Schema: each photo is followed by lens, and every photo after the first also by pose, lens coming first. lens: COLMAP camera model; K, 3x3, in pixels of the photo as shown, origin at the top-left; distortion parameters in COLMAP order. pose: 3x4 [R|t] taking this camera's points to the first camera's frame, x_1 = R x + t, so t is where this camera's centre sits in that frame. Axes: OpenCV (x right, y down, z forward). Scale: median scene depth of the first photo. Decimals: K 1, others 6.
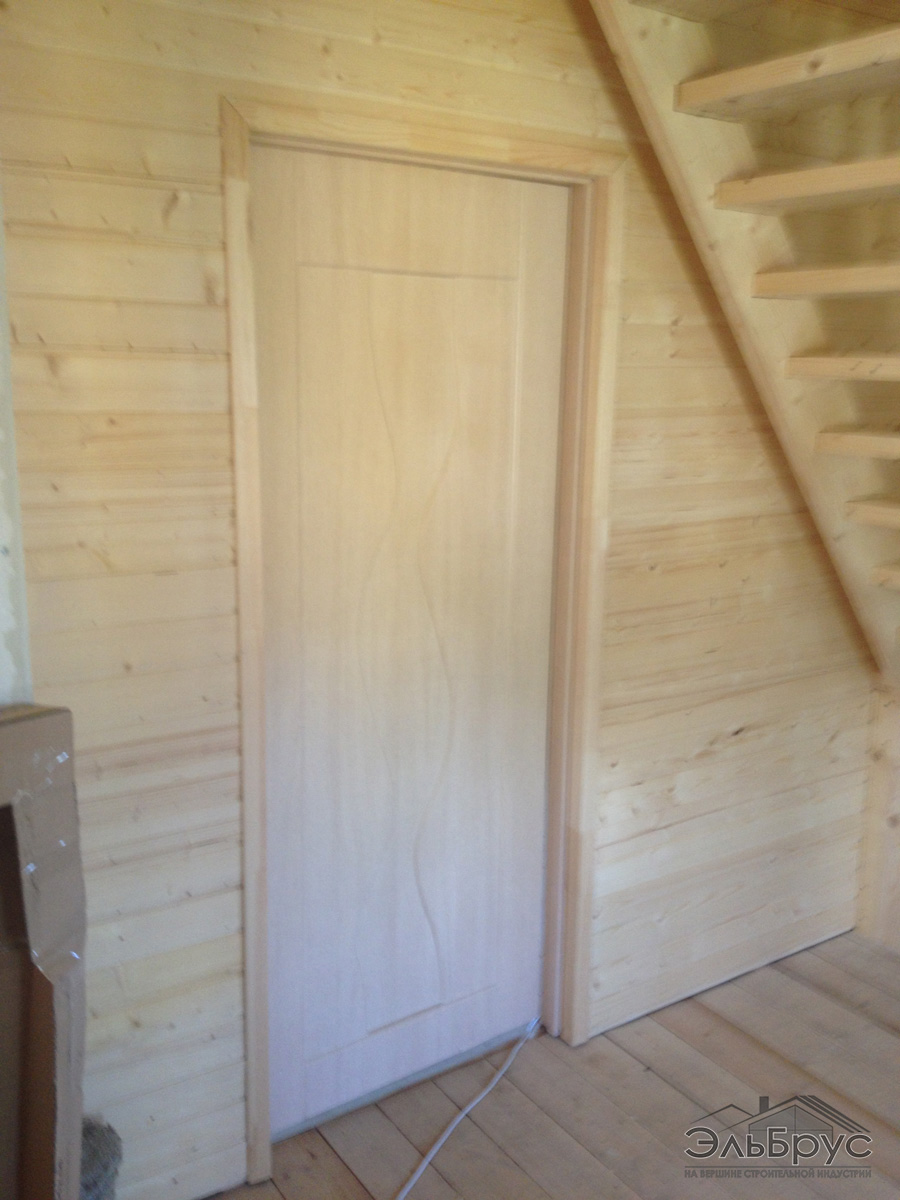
lens RADIAL K [[1127.2, 0, 450.0], [0, 1127.2, 600.0], [0, 0, 1]] dist [0.039150, -0.000981]
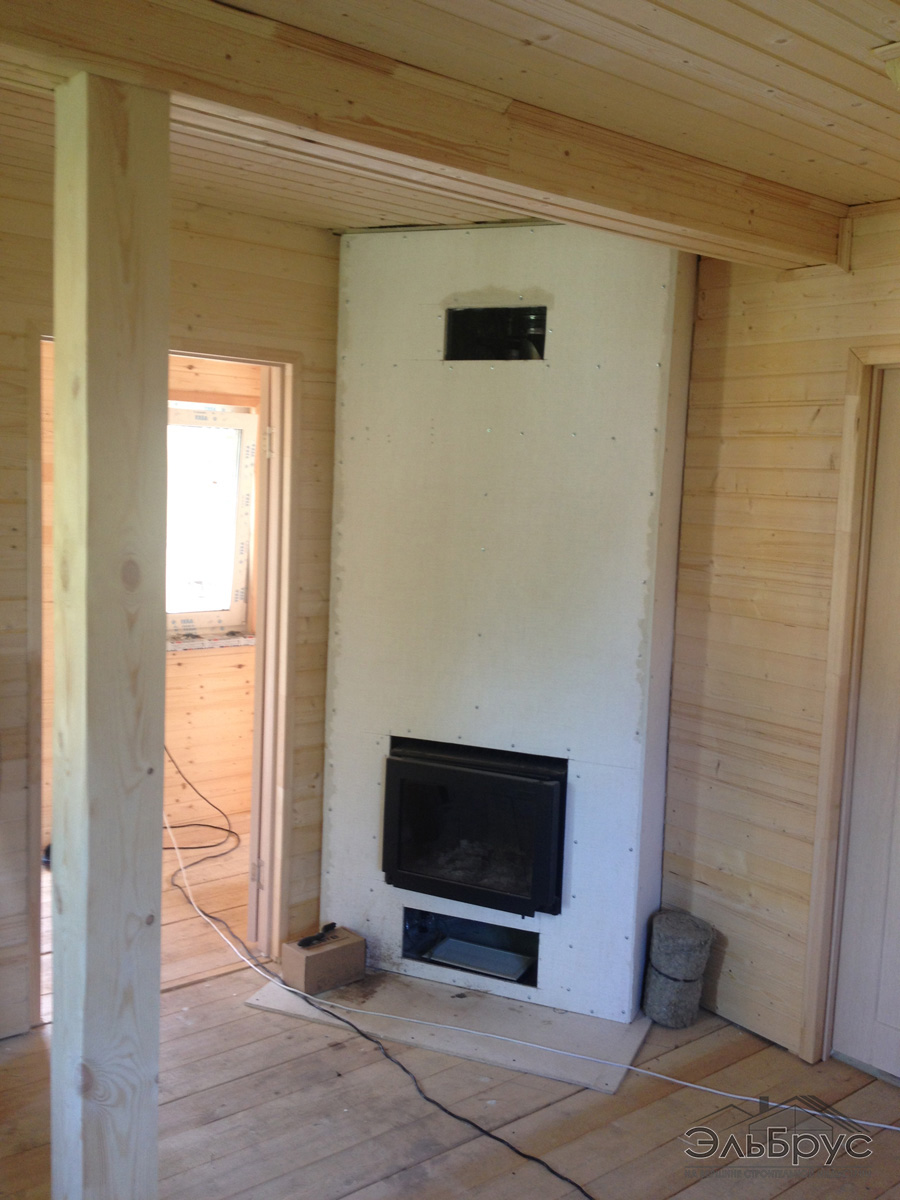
lens RADIAL K [[1127.2, 0, 450.0], [0, 1127.2, 600.0], [0, 0, 1]] dist [0.039150, -0.000981]
pose [[0.082550, 0.089199, -0.992587, 1.422674], [-0.243809, 0.967529, 0.066671, -0.051540], [0.966304, 0.236498, 0.101617, 0.341844]]
